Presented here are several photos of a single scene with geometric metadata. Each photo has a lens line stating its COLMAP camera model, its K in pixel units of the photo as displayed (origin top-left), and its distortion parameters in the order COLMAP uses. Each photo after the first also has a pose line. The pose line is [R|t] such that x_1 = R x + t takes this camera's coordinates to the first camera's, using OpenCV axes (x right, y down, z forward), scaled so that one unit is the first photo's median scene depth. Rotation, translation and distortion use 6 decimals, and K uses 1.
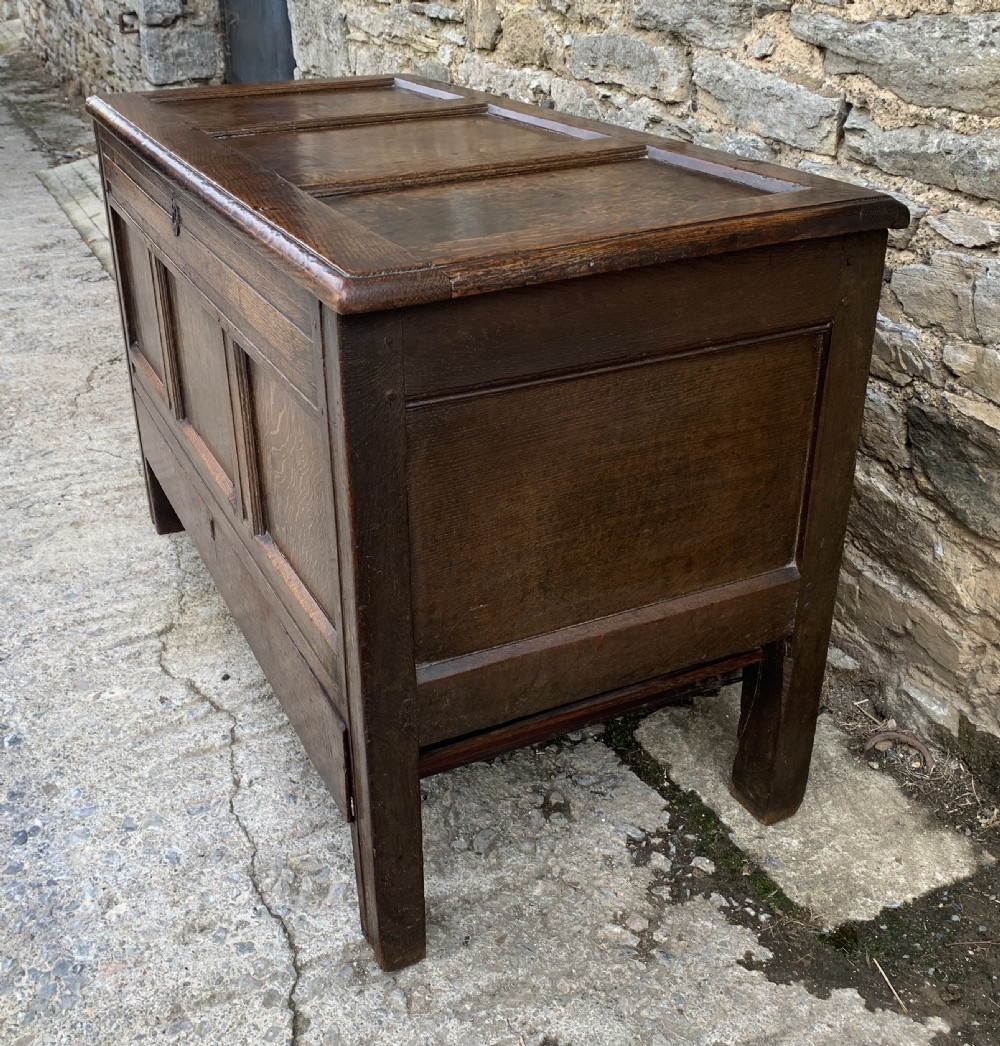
lens RADIAL K [[1177.8, 0, 462.9], [0, 1177.8, 489.9], [0, 0, 1]] dist [0.020127, 0.000000]
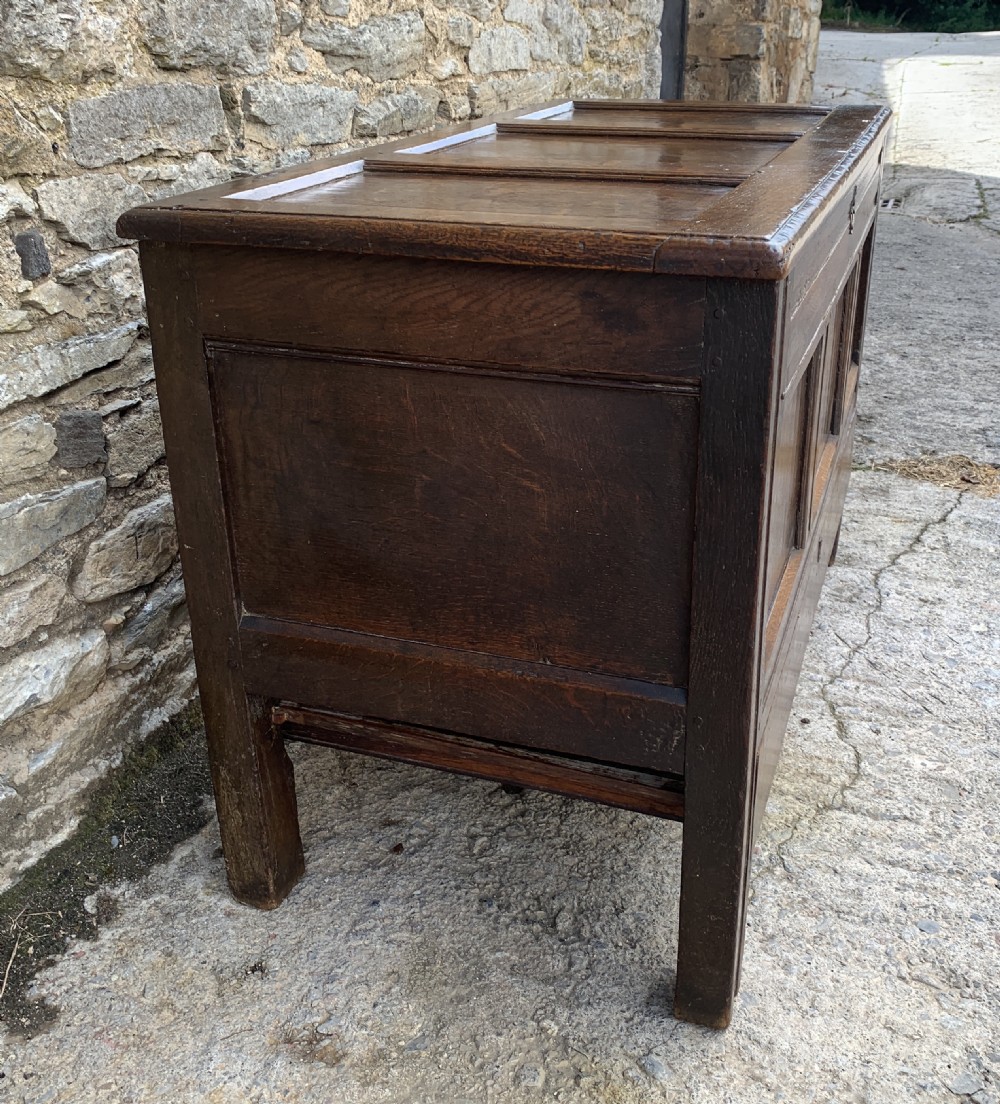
lens RADIAL K [[1223.6, 0, 507.1], [0, 1223.6, 534.9], [0, 0, 1]] dist [0.012410, 0.000000]
pose [[-0.717974, -0.252378, 0.648705, -0.731556], [0.325567, 0.701974, 0.633434, -0.745995], [-0.615239, 0.665987, -0.421833, 1.708521]]
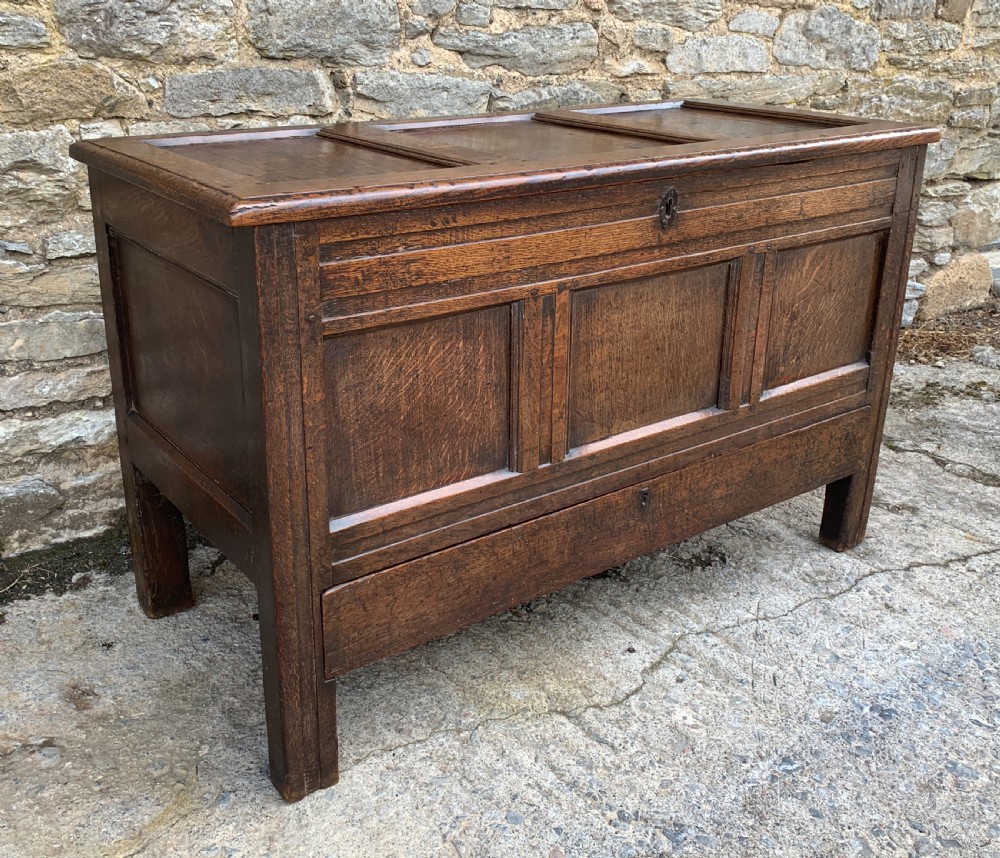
lens RADIAL K [[1067.1, 0, 468.0], [0, 1067.1, 384.7], [0, 0, 1]] dist [0.021277, 0.000000]
pose [[-0.185992, -0.316904, 0.930043, -1.153665], [0.424682, 0.827647, 0.366942, -0.523937], [-0.886032, 0.463220, -0.019352, 1.217191]]
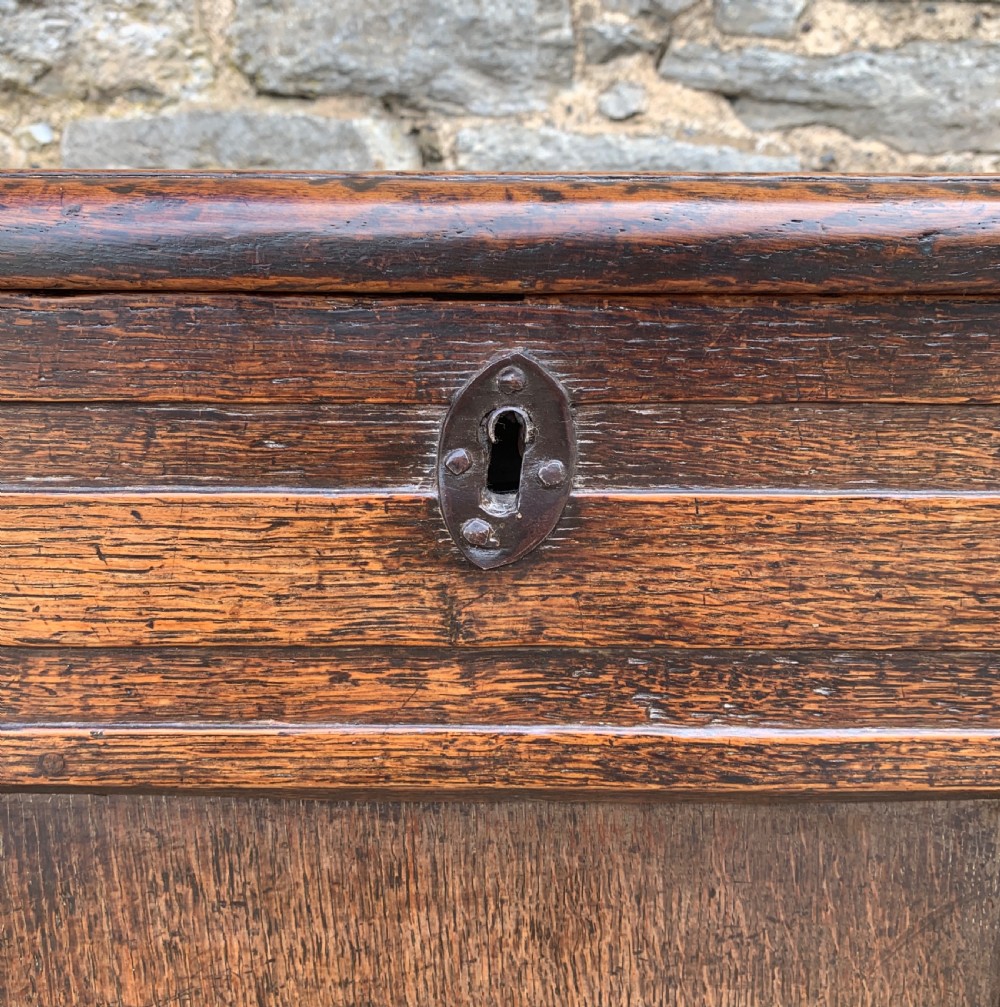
lens RADIAL K [[1098.3, 0, 489.5], [0, 1098.3, 460.6], [0, 0, 1]] dist [-0.009092, 0.000000]
pose [[0.426353, -0.176367, 0.887197, -0.393589], [0.381607, 0.924325, 0.000362, -0.223843], [-0.820121, 0.338406, 0.461392, 0.881605]]
